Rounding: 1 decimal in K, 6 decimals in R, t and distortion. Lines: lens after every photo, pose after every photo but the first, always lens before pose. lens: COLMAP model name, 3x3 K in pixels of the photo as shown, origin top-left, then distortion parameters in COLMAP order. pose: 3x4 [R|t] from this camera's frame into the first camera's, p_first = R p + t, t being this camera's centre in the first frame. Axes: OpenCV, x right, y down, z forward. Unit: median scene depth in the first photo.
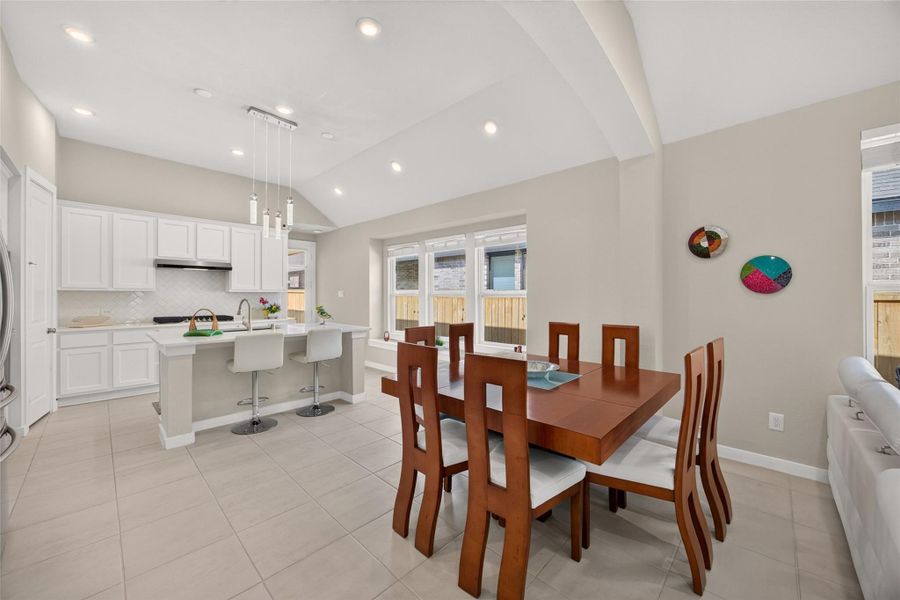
lens RADIAL K [[343.1, 0, 452.8], [0, 343.1, 294.2], [0, 0, 1]] dist [-0.010582, 0.000233]
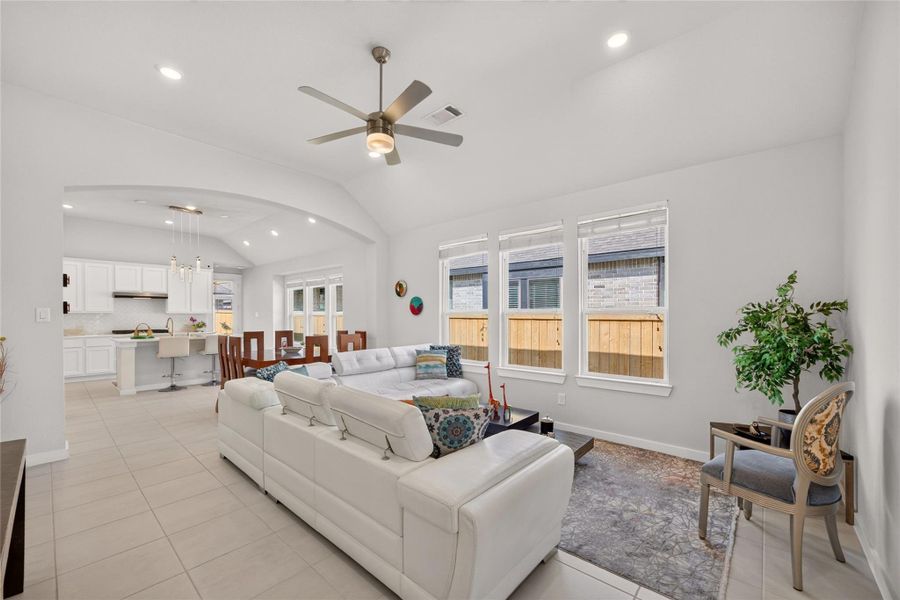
lens RADIAL K [[360.4, 0, 452.1], [0, 360.4, 313.4], [0, 0, 1]] dist [-0.000380, 0.000058]
pose [[0.999171, -0.000399, 0.040706, 0.650871], [0.000408, 1.000000, -0.000216, -0.007341], [-0.040706, 0.000232, 0.999171, -0.762205]]
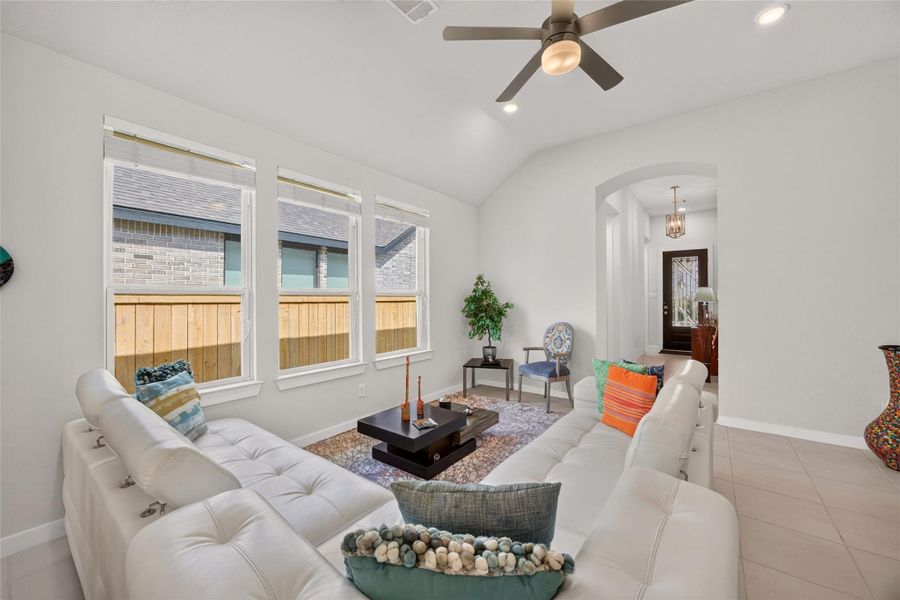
lens RADIAL K [[343.1, 0, 452.8], [0, 343.1, 294.2], [0, 0, 1]] dist [-0.010582, 0.000233]
pose [[-0.110212, 0.007049, 0.993883, 0.115186], [0.003016, 0.999973, -0.006758, 0.003015], [-0.993904, 0.002253, -0.110230, 0.095220]]
